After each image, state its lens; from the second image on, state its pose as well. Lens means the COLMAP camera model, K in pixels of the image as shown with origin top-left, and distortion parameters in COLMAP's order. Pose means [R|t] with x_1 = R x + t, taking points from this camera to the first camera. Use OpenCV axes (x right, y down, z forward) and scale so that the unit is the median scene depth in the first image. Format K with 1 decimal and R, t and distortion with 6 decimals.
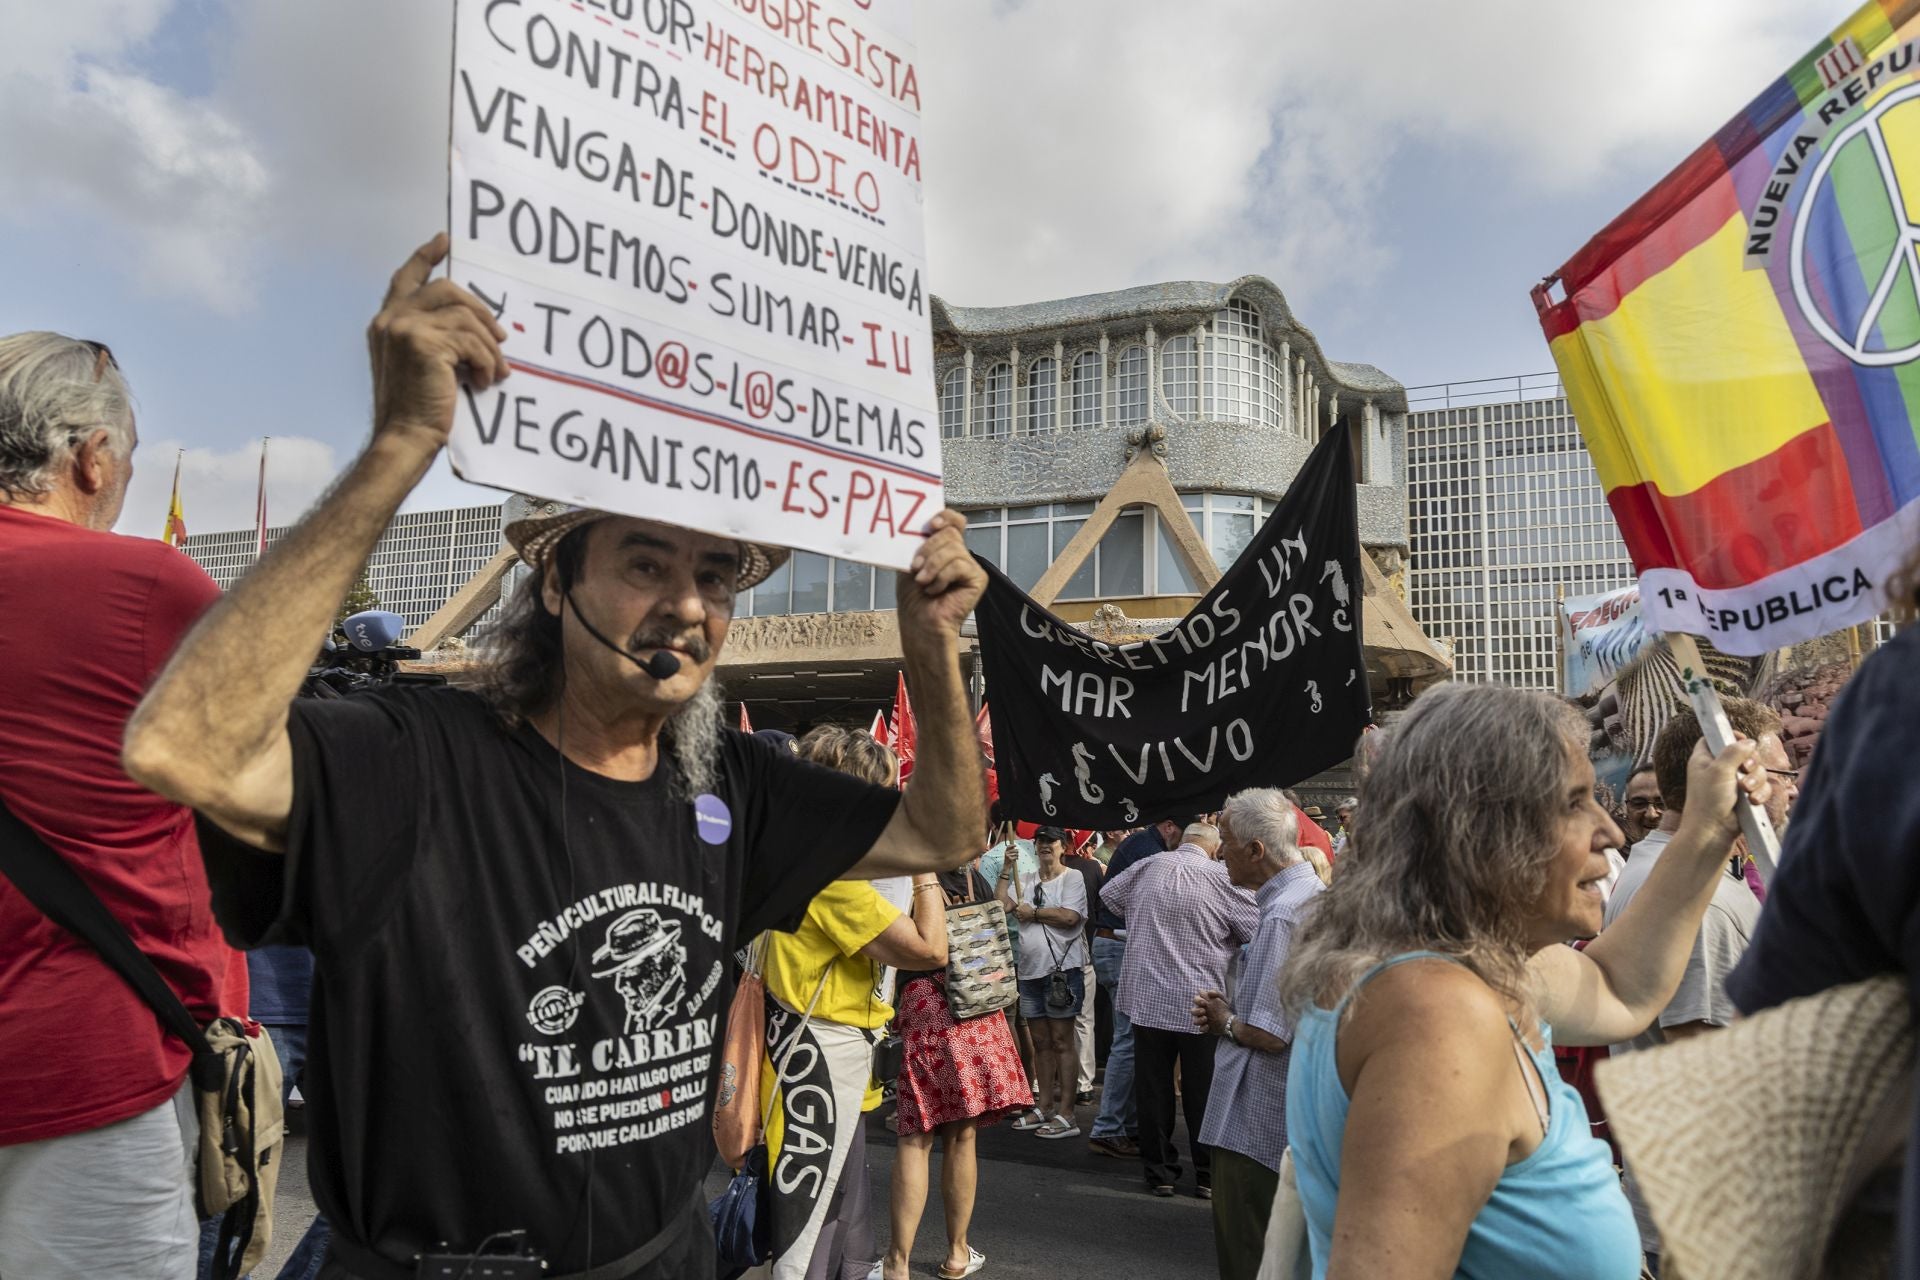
lens RADIAL K [[1260.3, 0, 962.2], [0, 1260.3, 651.7], [0, 0, 1]] dist [-0.002482, 0.002241]
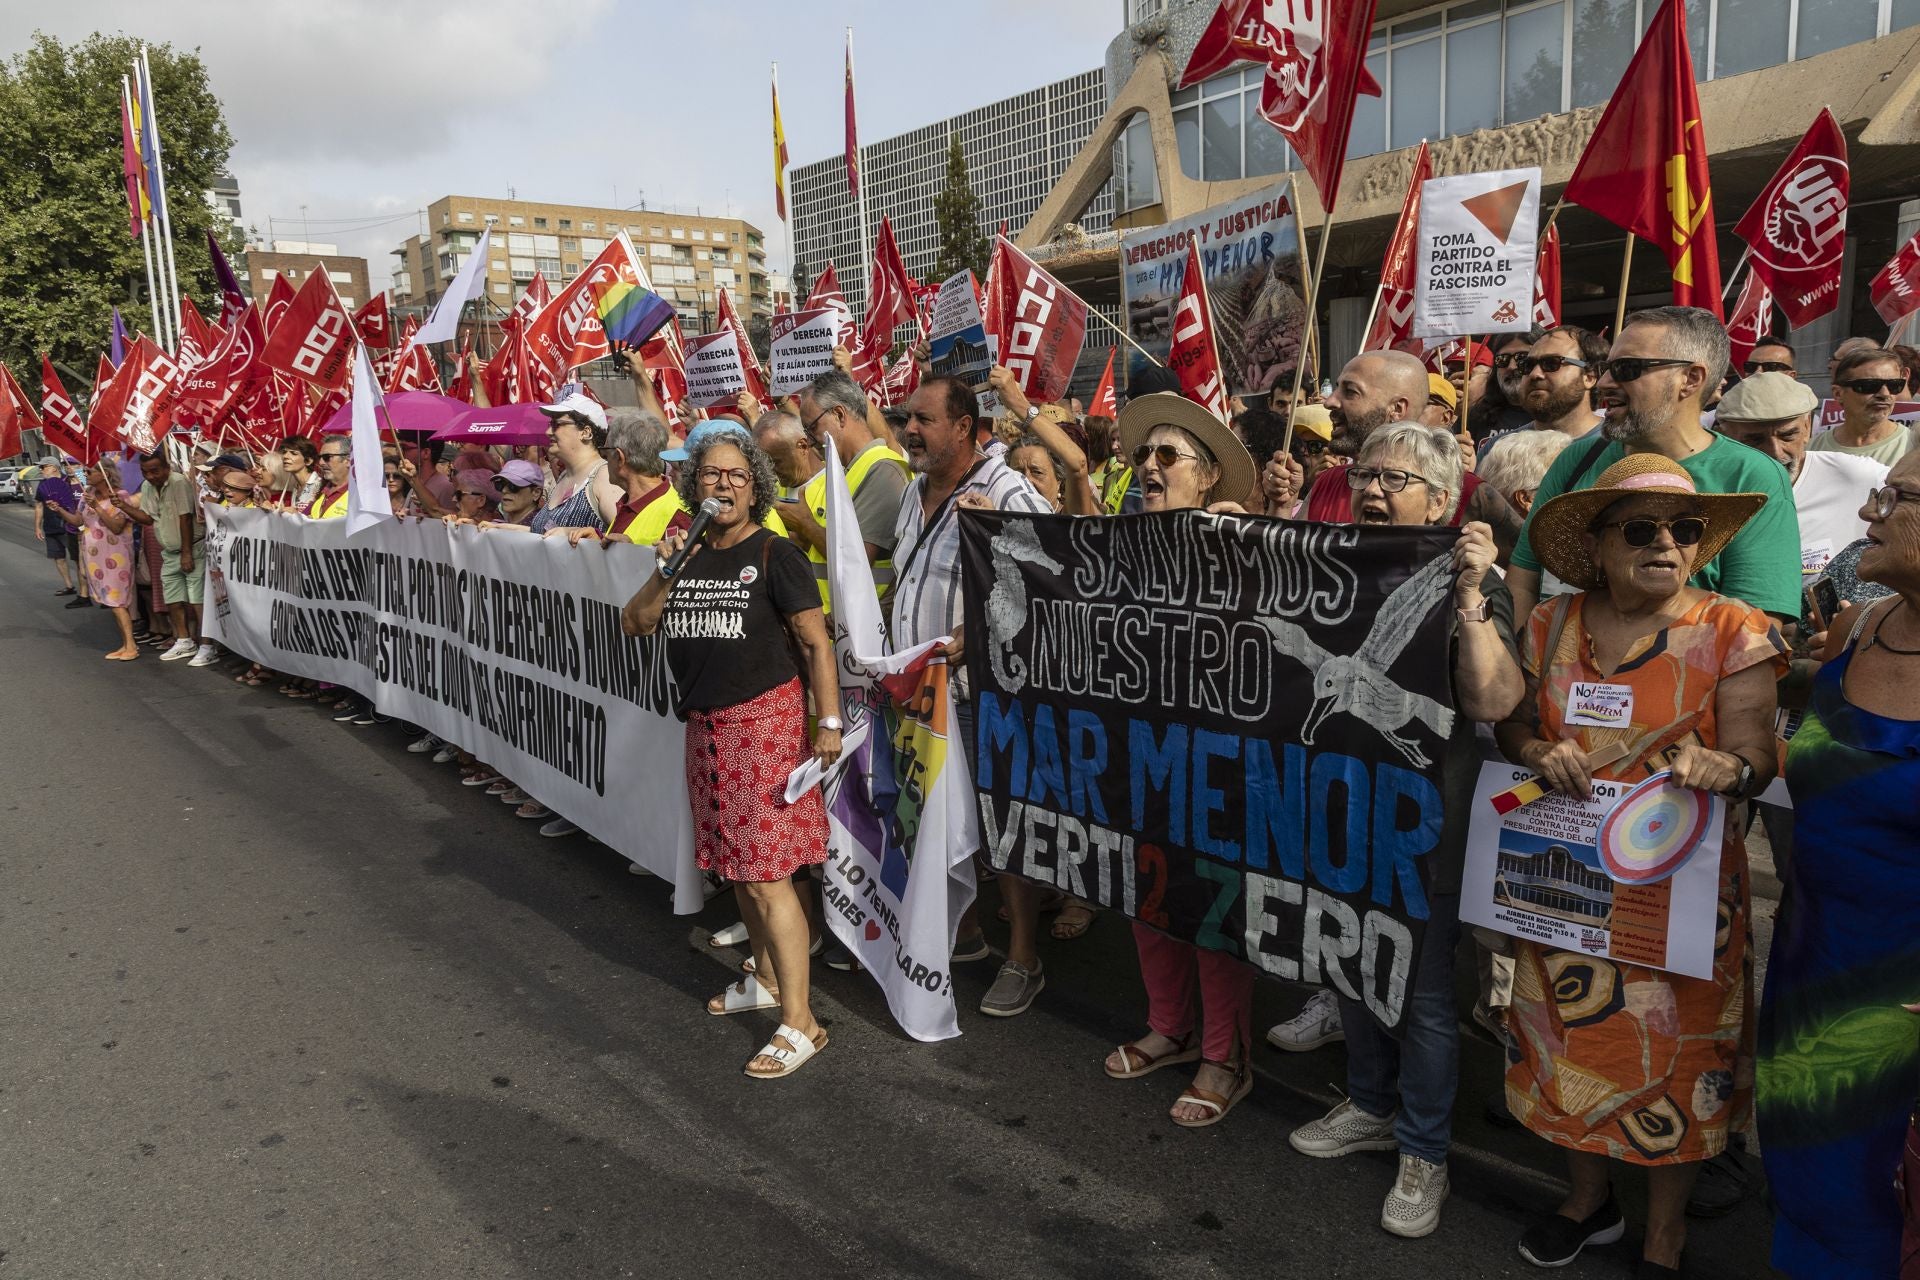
lens RADIAL K [[1260.3, 0, 971.9], [0, 1260.3, 632.2], [0, 0, 1]] dist [-0.002482, 0.002241]
pose [[0.897877, 0.007845, -0.440176, -0.092124], [0.121147, 0.956837, 0.264171, 0.020779], [0.423249, -0.290520, 0.858171, 0.173697]]
